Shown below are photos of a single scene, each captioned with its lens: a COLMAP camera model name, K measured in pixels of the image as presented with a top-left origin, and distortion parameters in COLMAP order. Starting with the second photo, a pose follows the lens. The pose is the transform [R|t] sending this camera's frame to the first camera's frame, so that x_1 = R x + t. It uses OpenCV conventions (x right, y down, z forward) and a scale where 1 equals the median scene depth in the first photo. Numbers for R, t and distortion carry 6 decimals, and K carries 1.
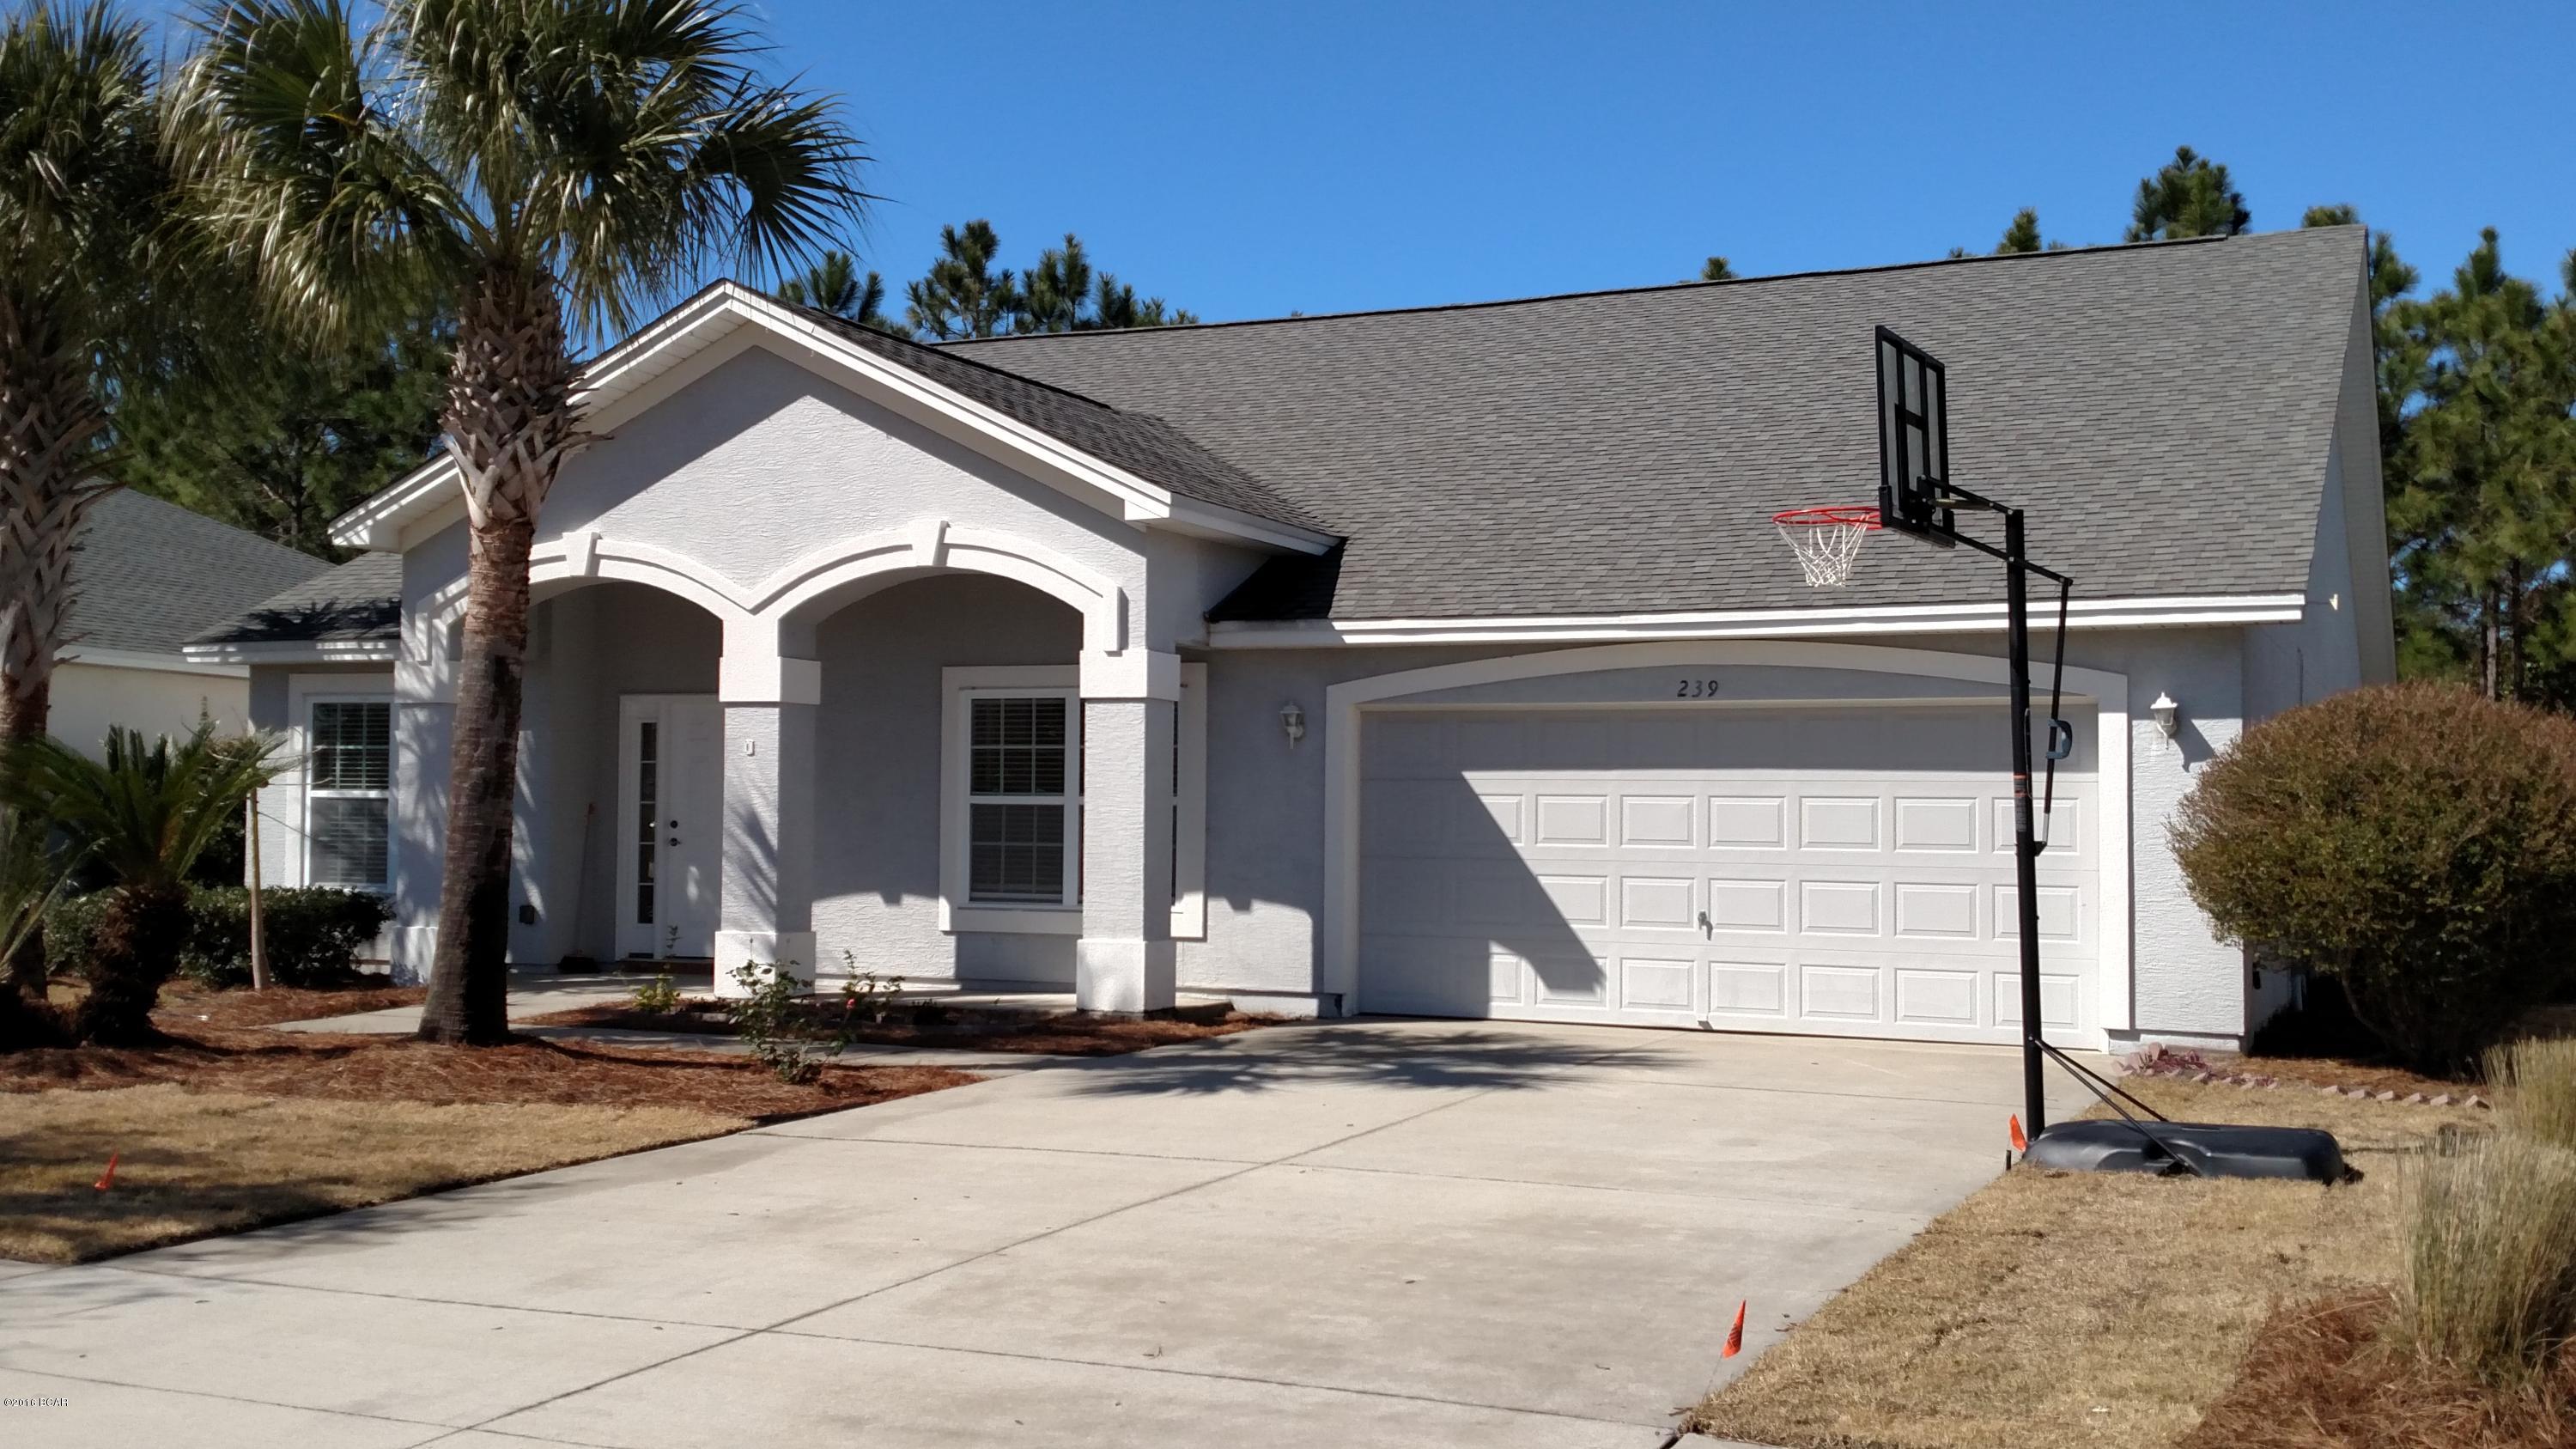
lens RADIAL K [[2109.6, 0, 1229.0], [0, 2109.6, 811.1], [0, 0, 1]] dist [0.175367, -0.315708]
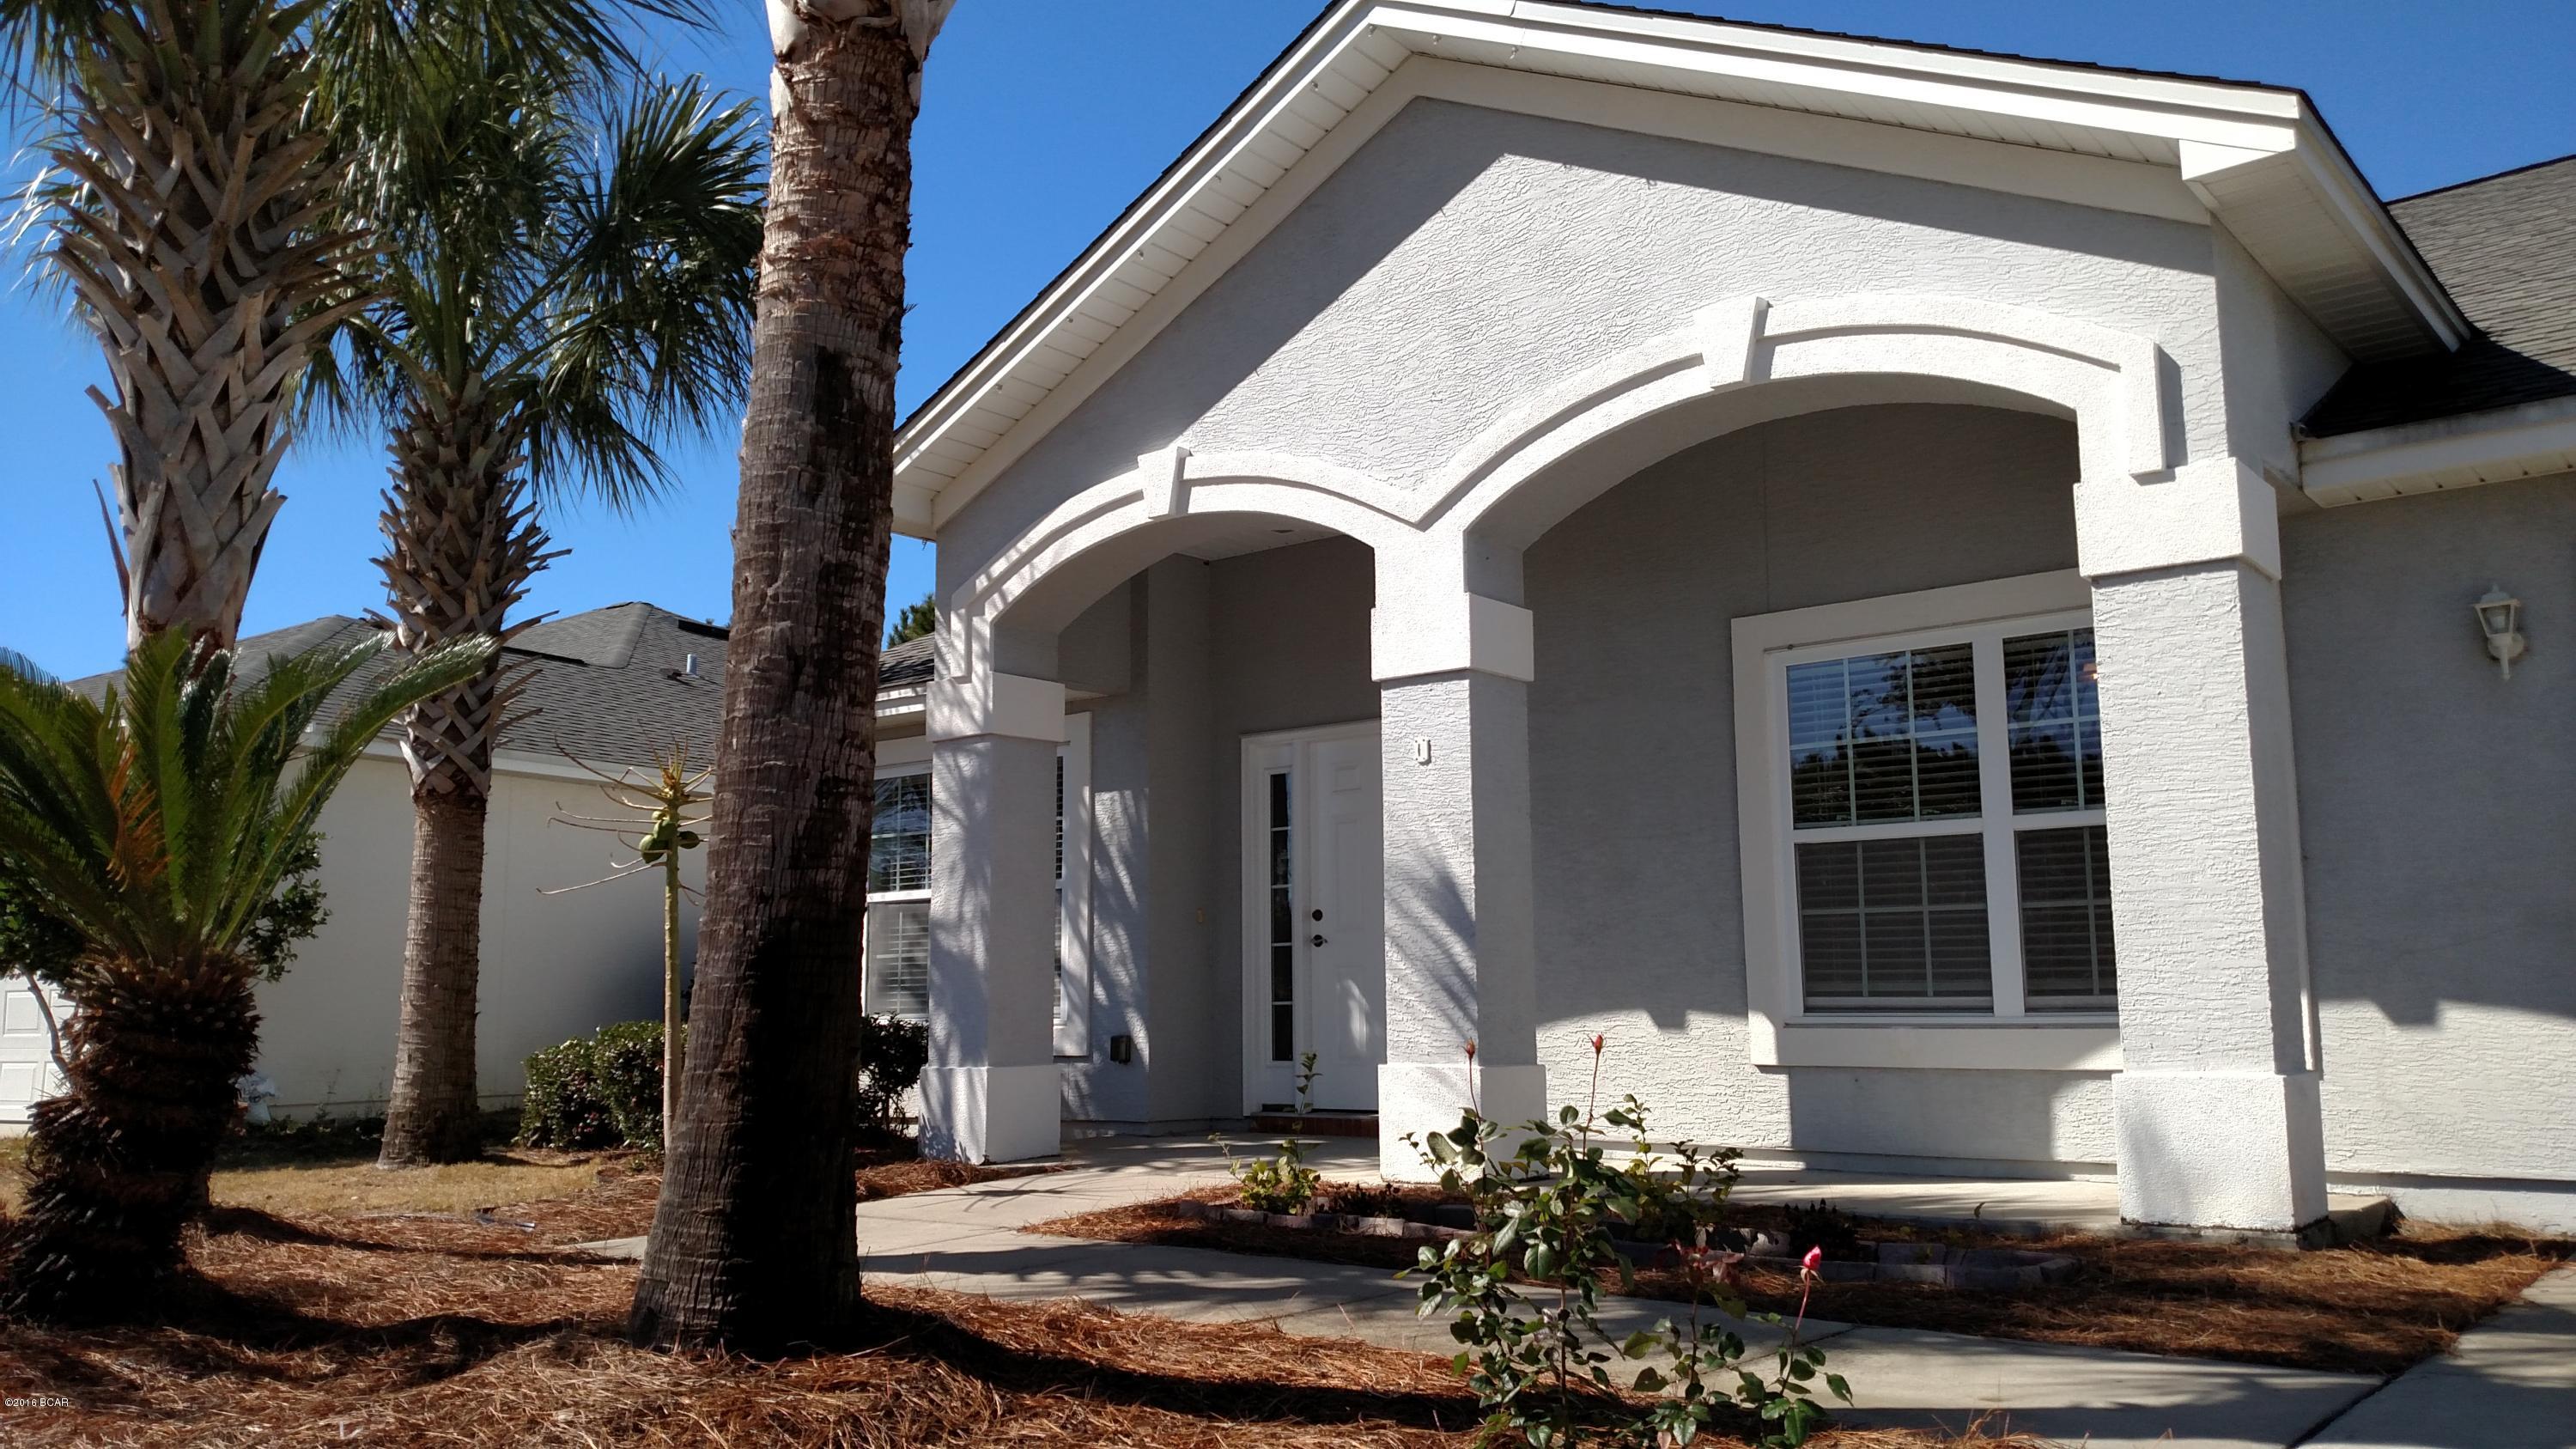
lens RADIAL K [[2109.6, 0, 1229.0], [0, 2109.6, 811.1], [0, 0, 1]] dist [0.175367, -0.315708]
pose [[0.952385, -0.051033, -0.300596, -0.102910], [0.029178, 0.996623, -0.076757, 0.030664], [0.303498, 0.064331, 0.950658, 0.434190]]
